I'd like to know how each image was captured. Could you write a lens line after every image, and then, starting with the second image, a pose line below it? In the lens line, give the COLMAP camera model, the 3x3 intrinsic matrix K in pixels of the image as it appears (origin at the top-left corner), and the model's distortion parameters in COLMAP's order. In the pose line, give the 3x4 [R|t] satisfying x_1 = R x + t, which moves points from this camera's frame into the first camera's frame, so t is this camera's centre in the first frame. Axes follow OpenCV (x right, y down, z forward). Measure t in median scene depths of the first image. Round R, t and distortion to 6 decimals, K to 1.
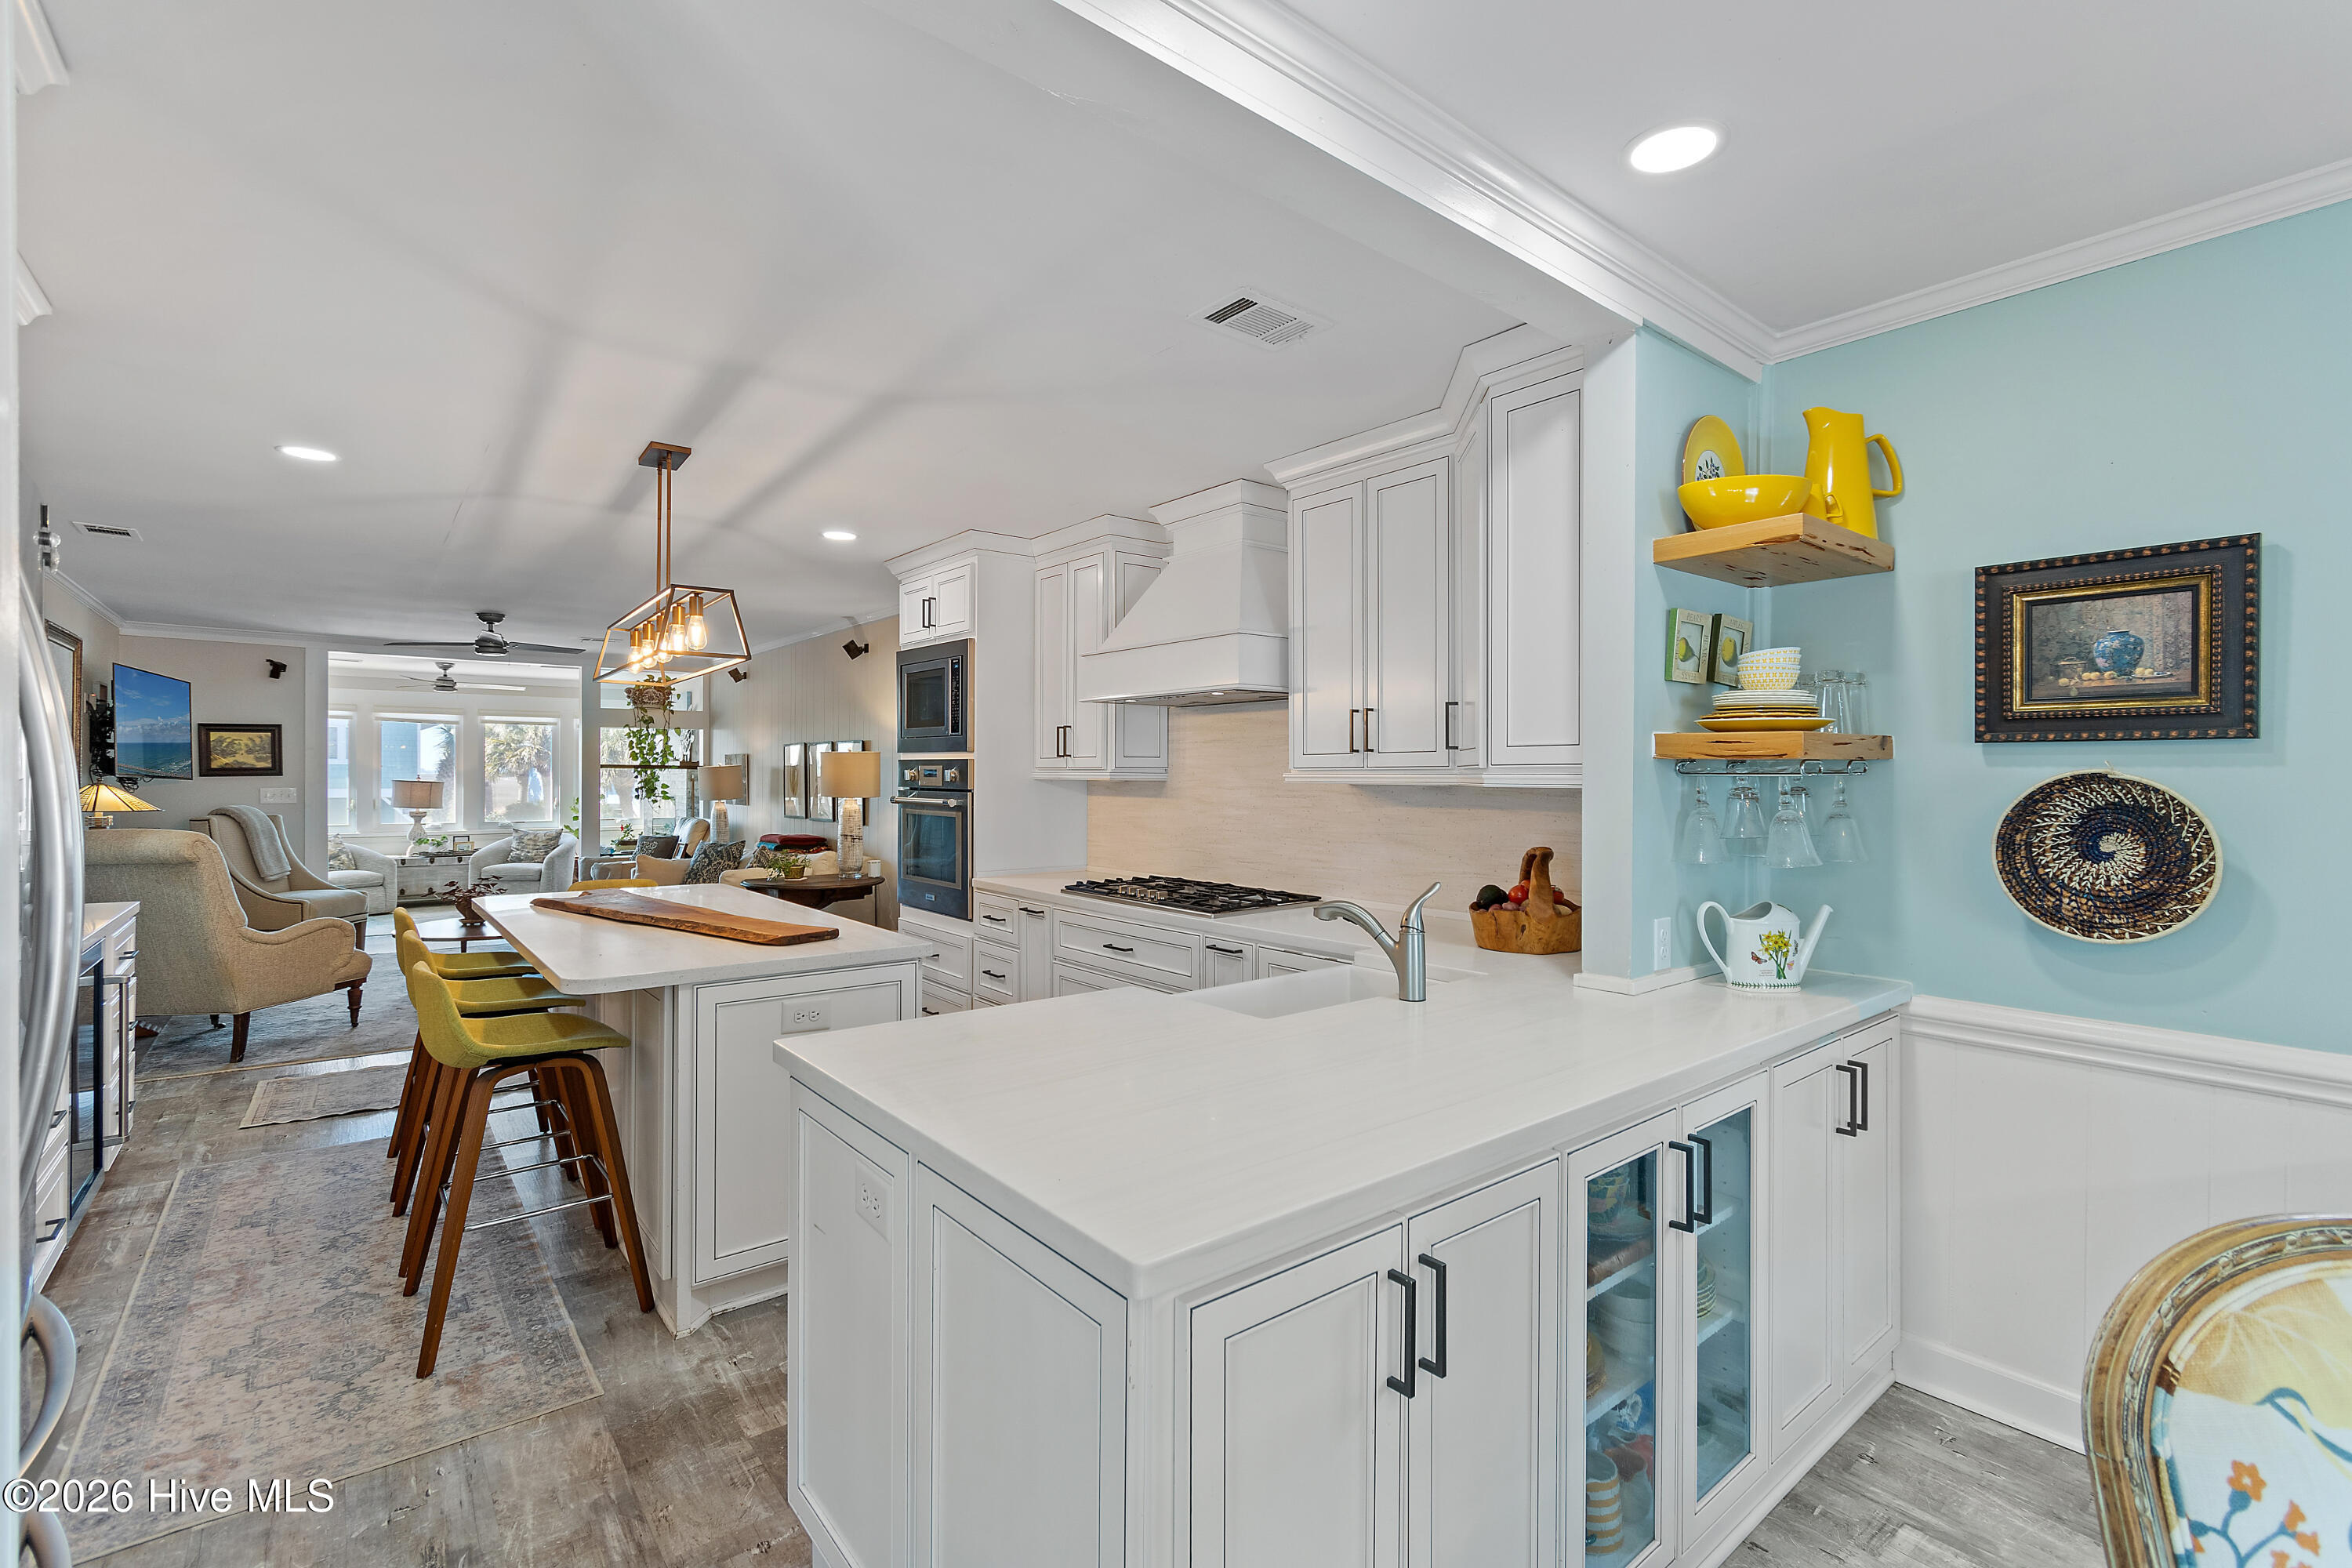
lens RADIAL K [[1029.4, 0, 1173.9], [0, 1029.4, 780.4], [0, 0, 1]] dist [0.000134, -0.001332]
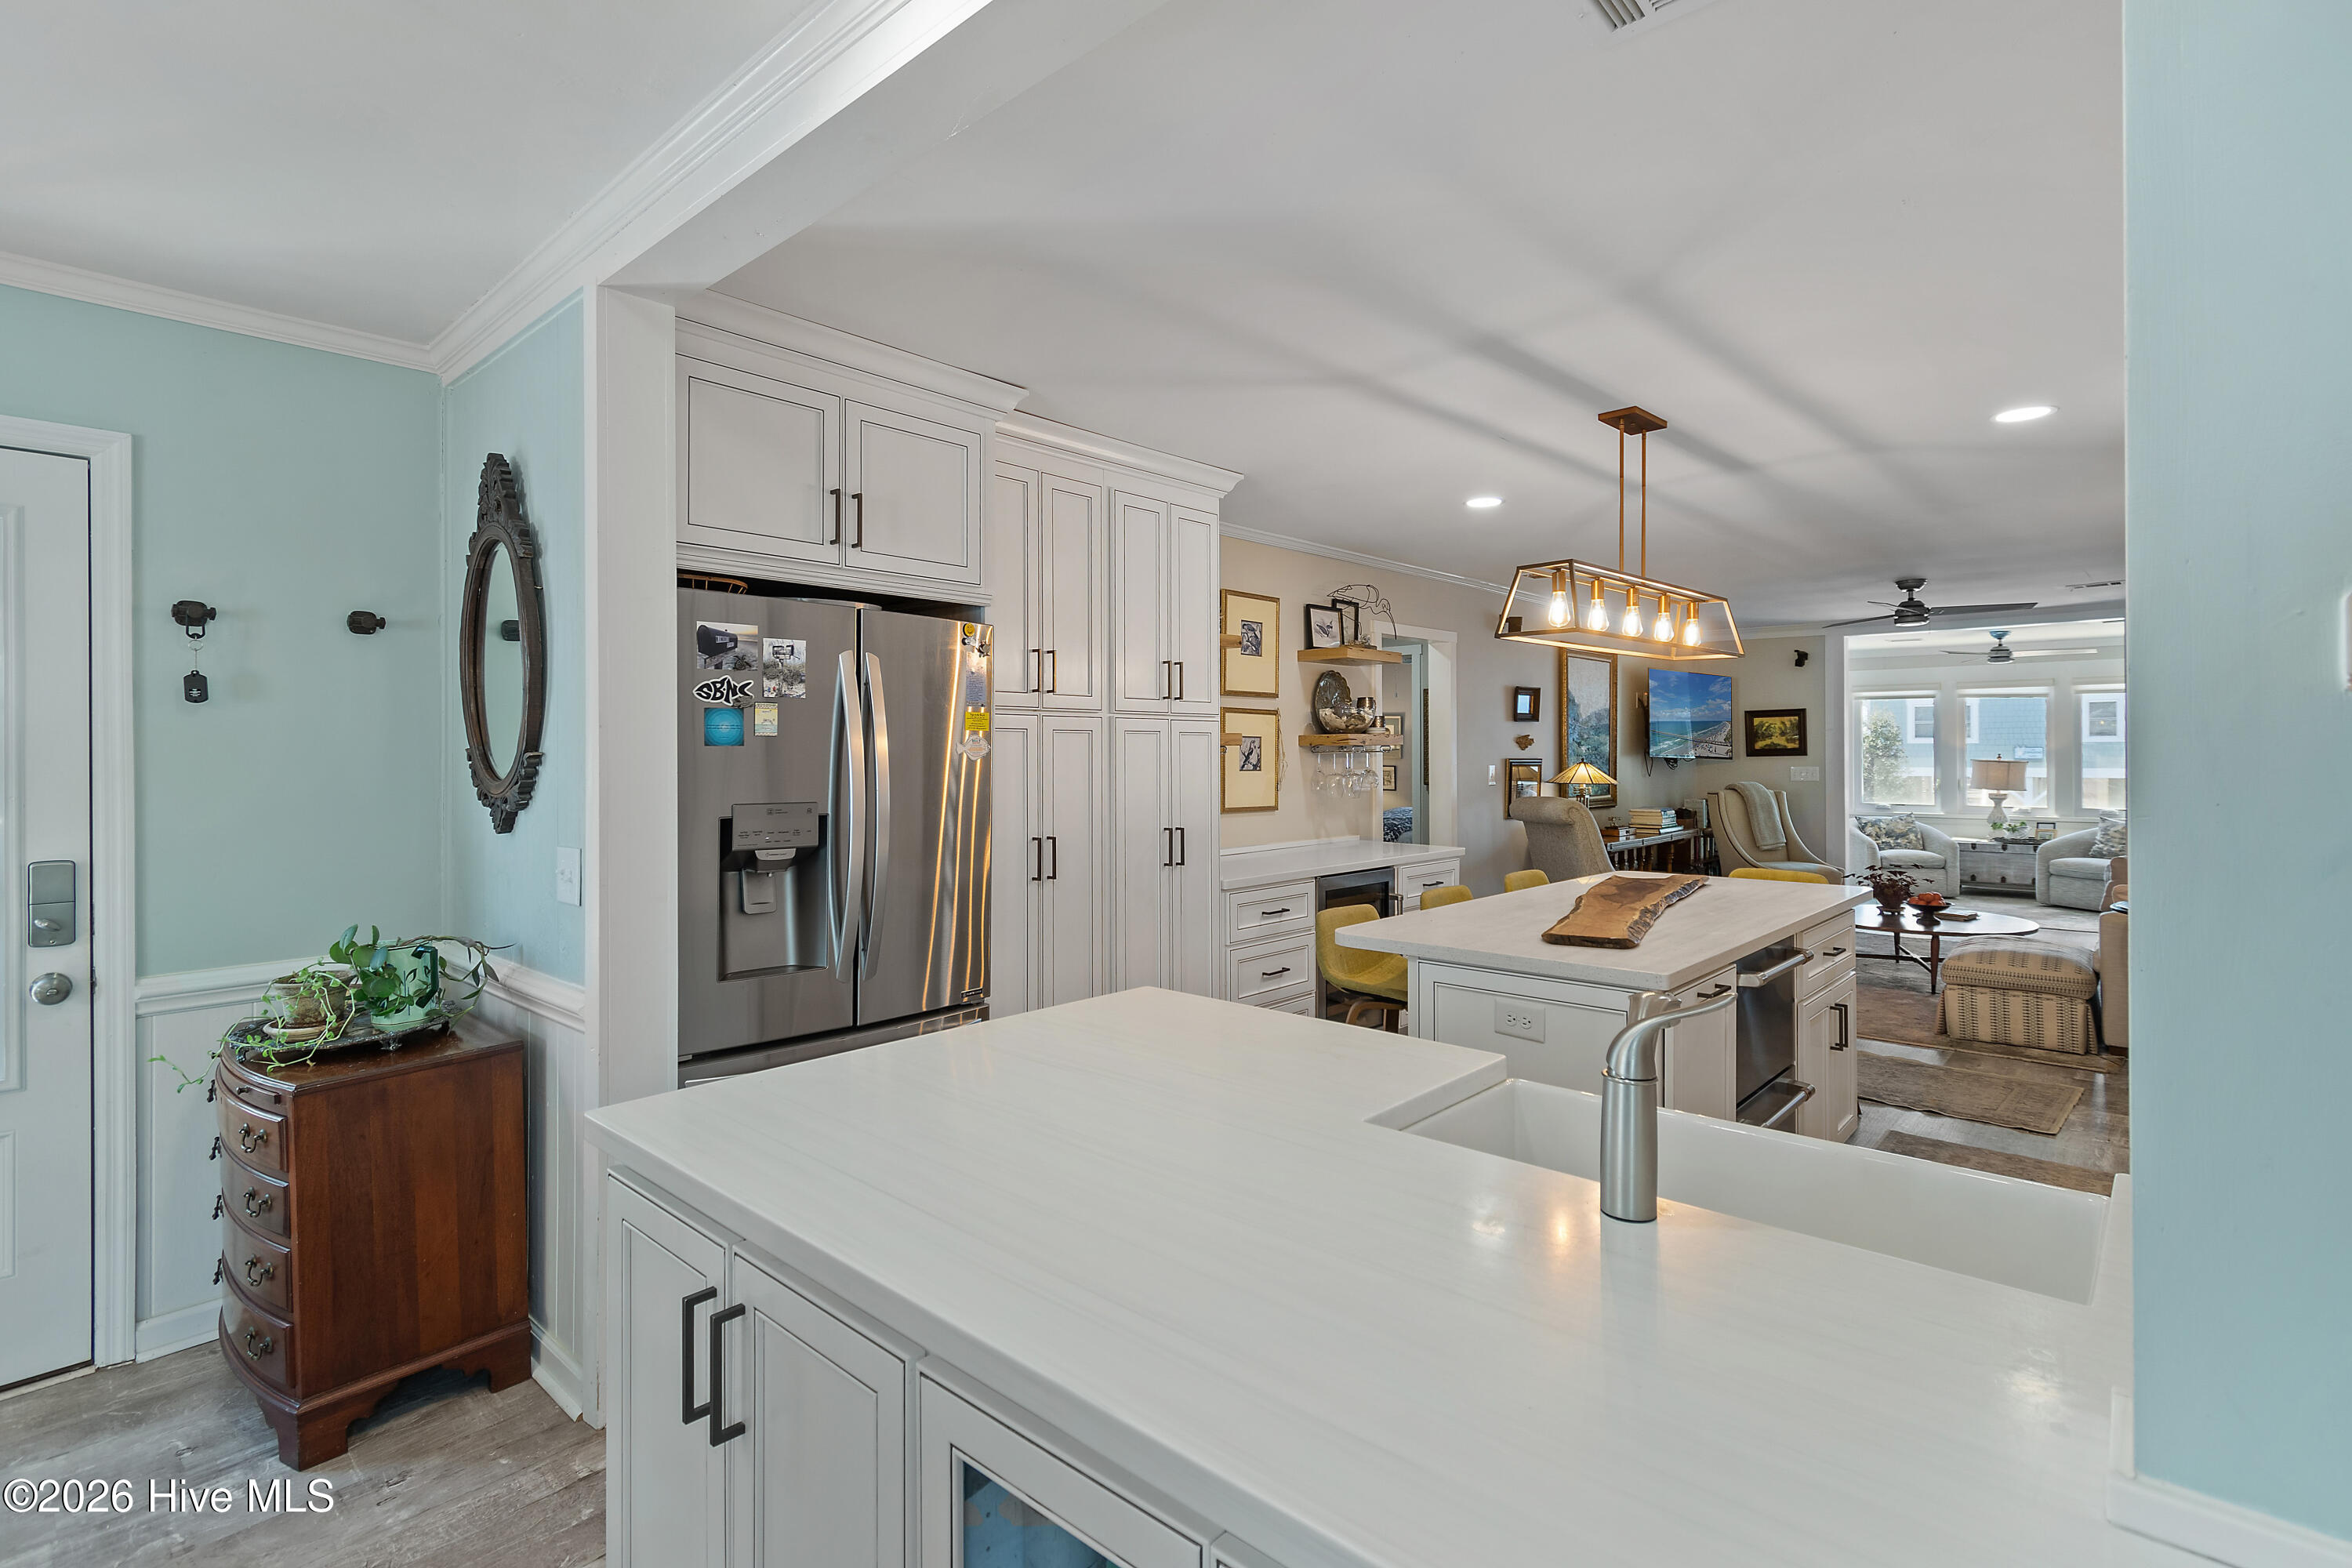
lens RADIAL K [[1089.4, 0, 1178.6], [0, 1089.4, 757.1], [0, 0, 1]] dist [-0.000011, -0.000283]
pose [[0.162517, -0.002310, -0.986703, 0.156829], [0.000611, 0.999997, -0.002240, -0.000844], [0.986705, -0.000239, 0.162518, 0.155651]]
